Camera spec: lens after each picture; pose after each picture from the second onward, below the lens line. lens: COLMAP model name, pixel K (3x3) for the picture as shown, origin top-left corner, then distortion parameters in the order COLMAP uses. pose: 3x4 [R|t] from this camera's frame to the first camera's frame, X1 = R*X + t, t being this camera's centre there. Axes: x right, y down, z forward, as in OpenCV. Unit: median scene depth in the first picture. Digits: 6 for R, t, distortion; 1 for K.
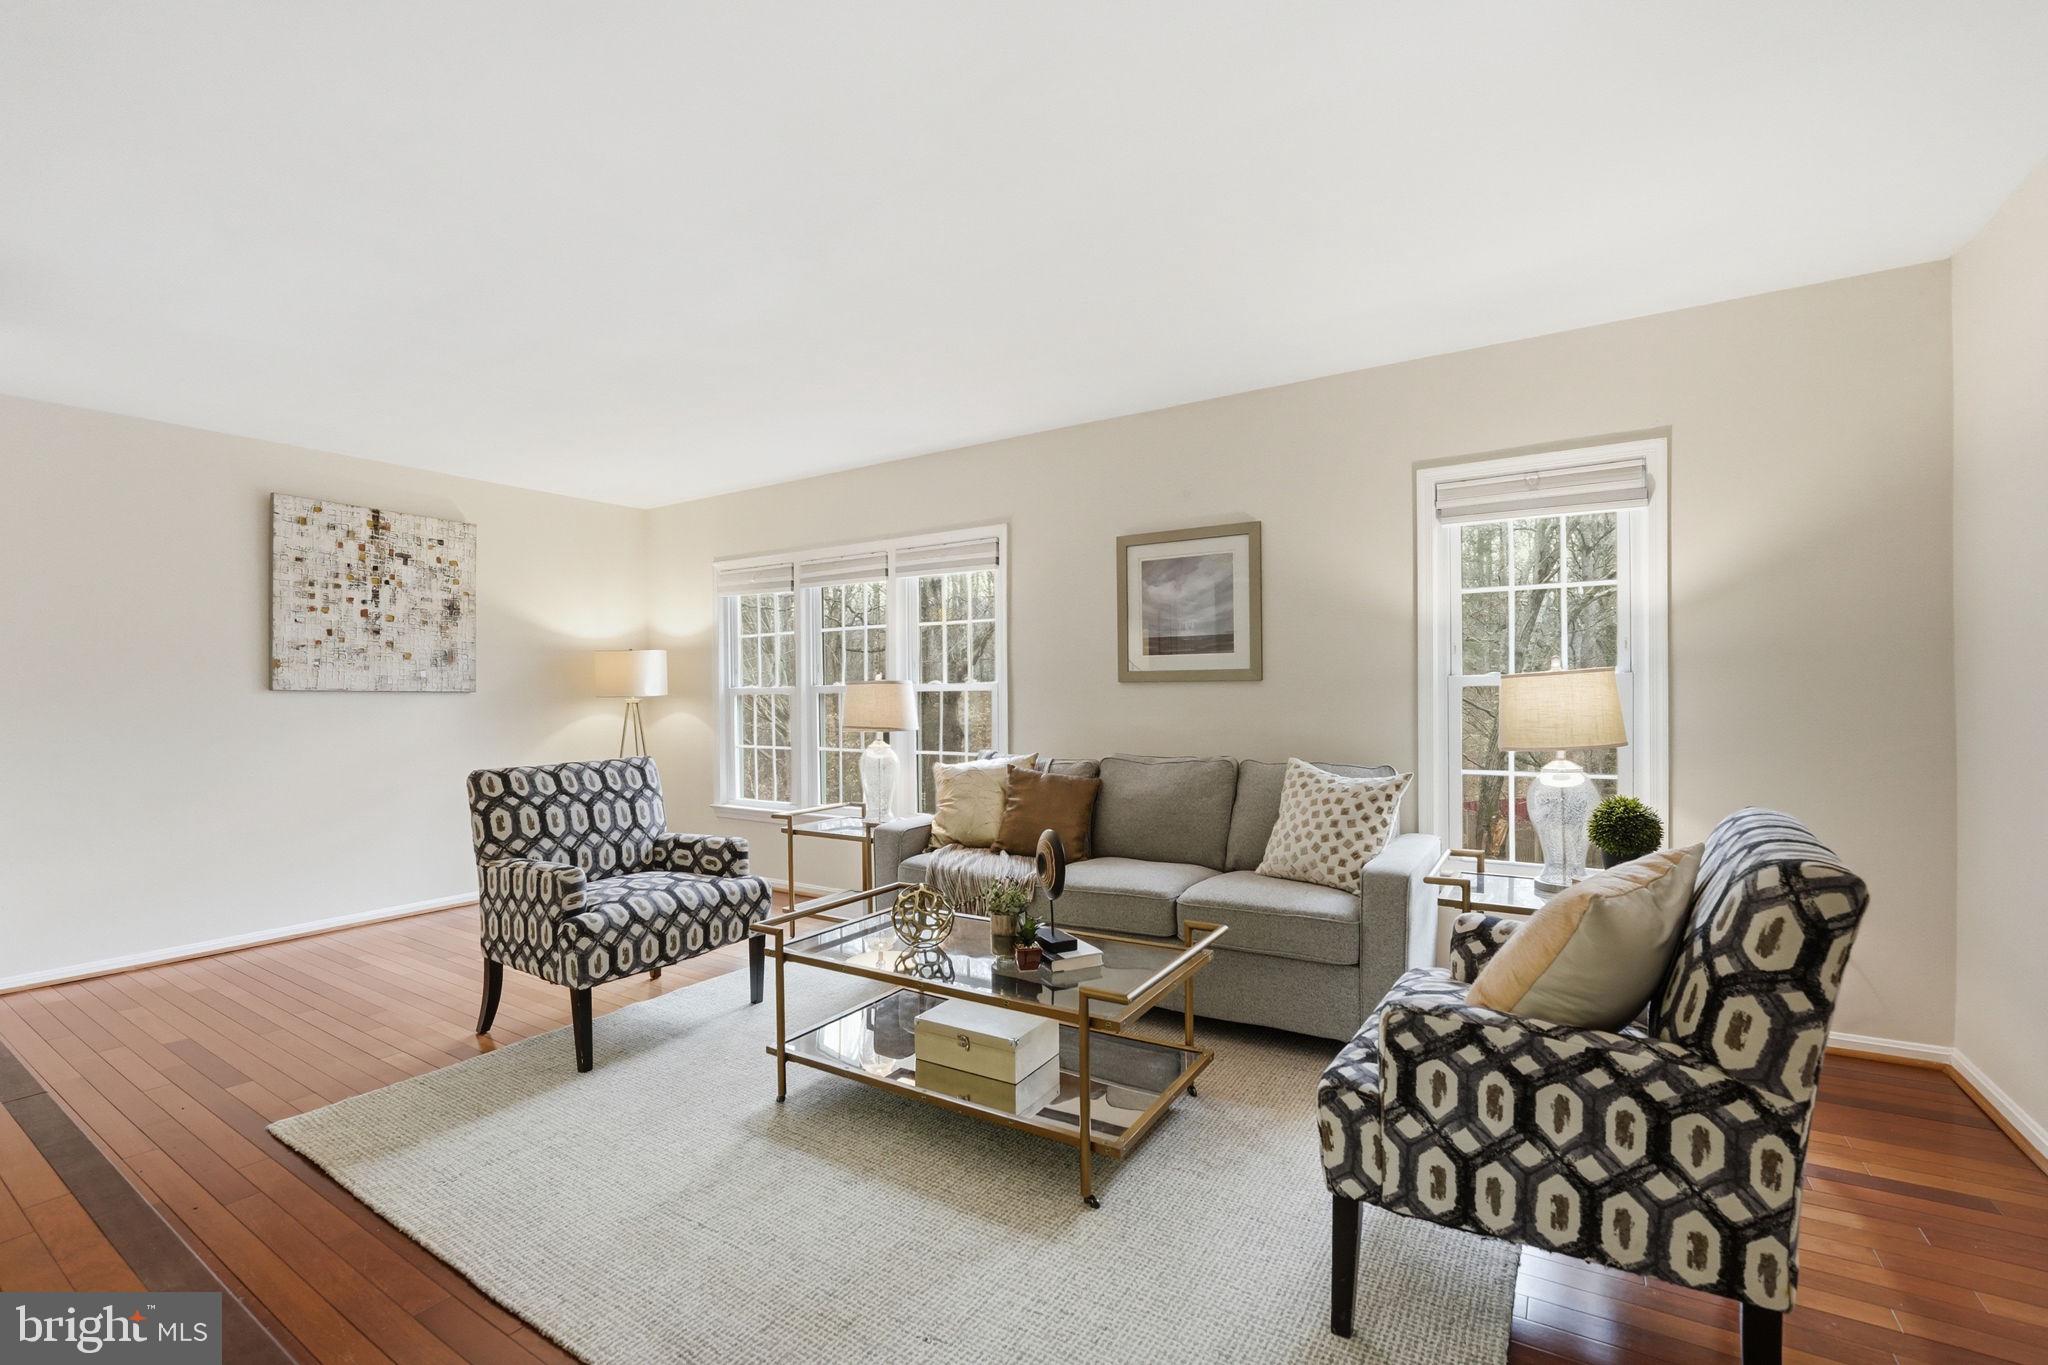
lens RADIAL K [[877.9, 0, 1022.5], [0, 877.9, 700.8], [0, 0, 1]] dist [-0.023966, 0.000299]
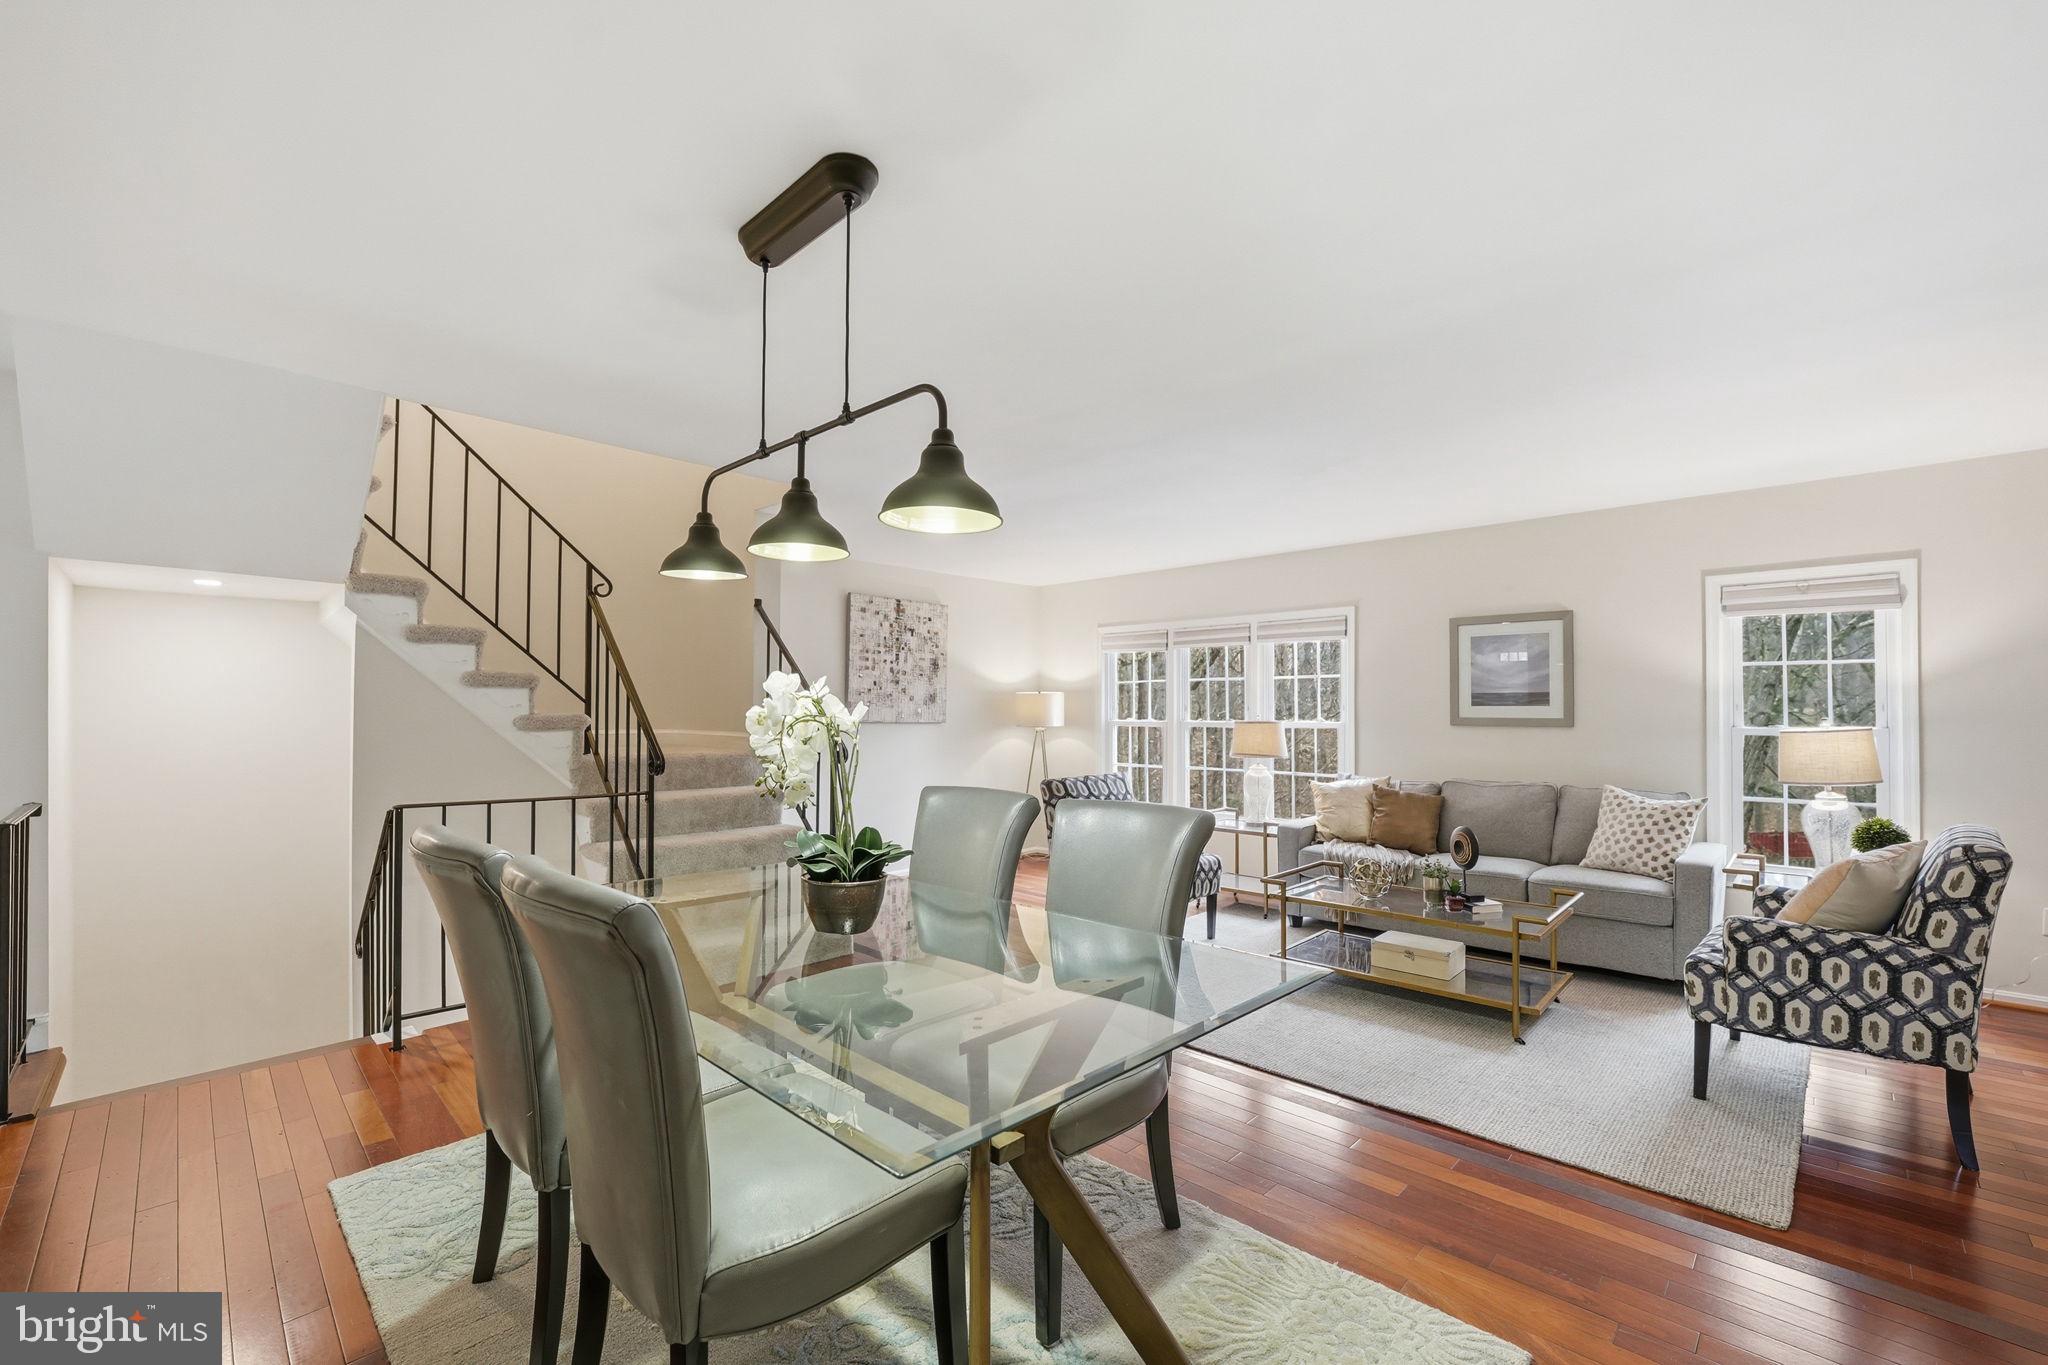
lens RADIAL K [[847.8, 0, 1019.5], [0, 847.8, 698.7], [0, 0, 1]] dist [-0.033272, 0.005803]
pose [[0.977281, 0.007668, -0.211809, -0.371555], [-0.012464, 0.999695, -0.021318, -0.036465], [0.211580, 0.023473, 0.977079, -0.572332]]
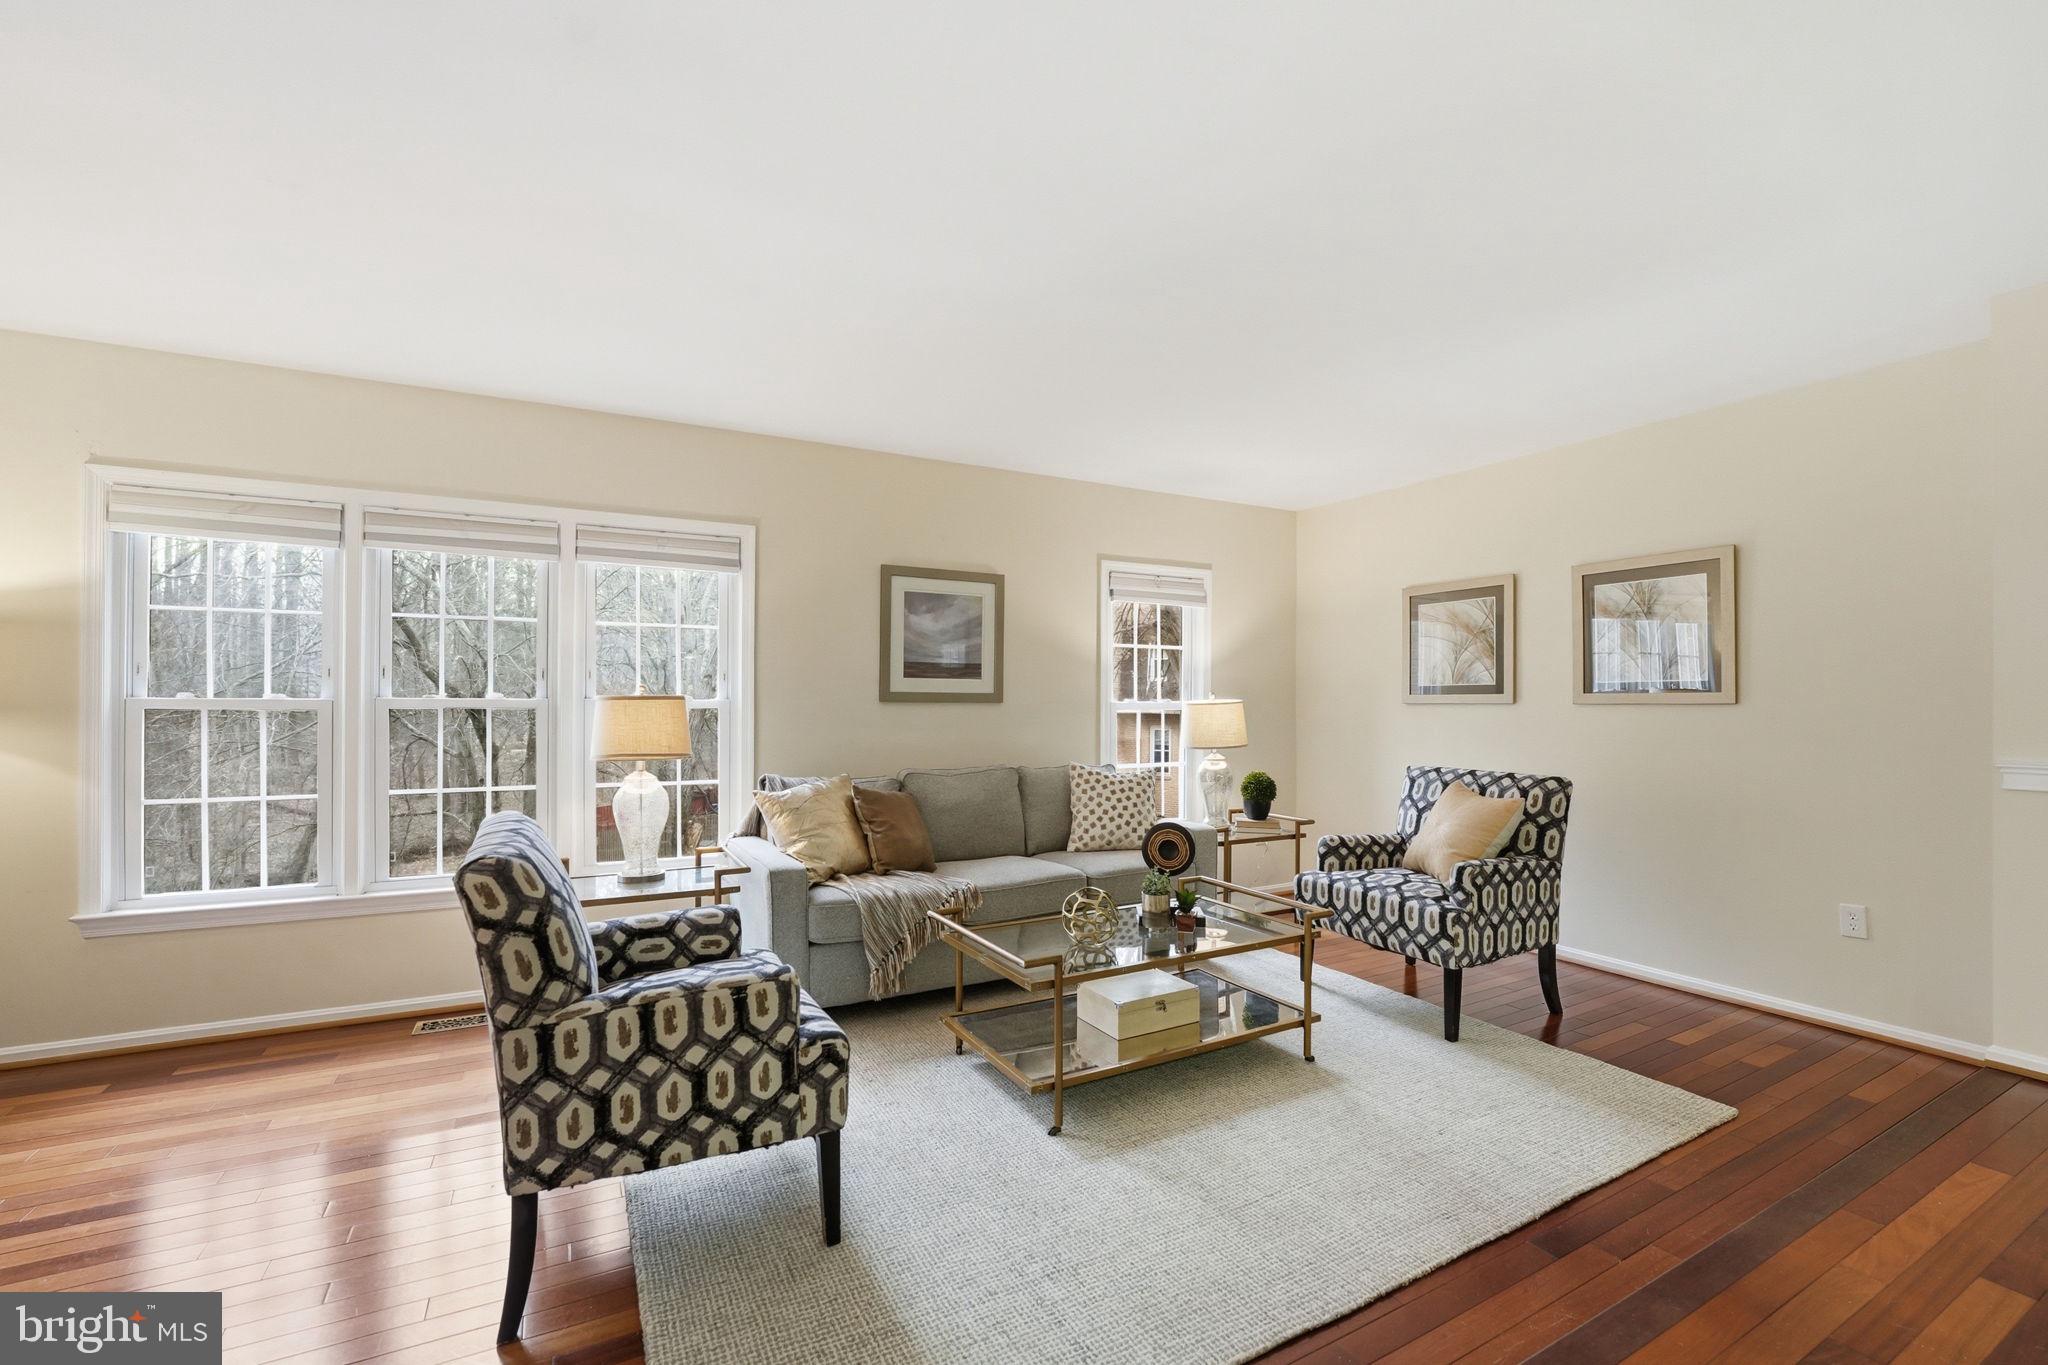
lens RADIAL K [[851.8, 0, 1010.7], [0, 851.8, 712.2], [0, 0, 1]] dist [-0.023118, 0.000283]
pose [[0.495191, 0.003328, 0.868778, -0.978166], [0.001708, 0.999987, -0.004804, -0.005110], [-0.868782, 0.003863, 0.495179, 0.499186]]
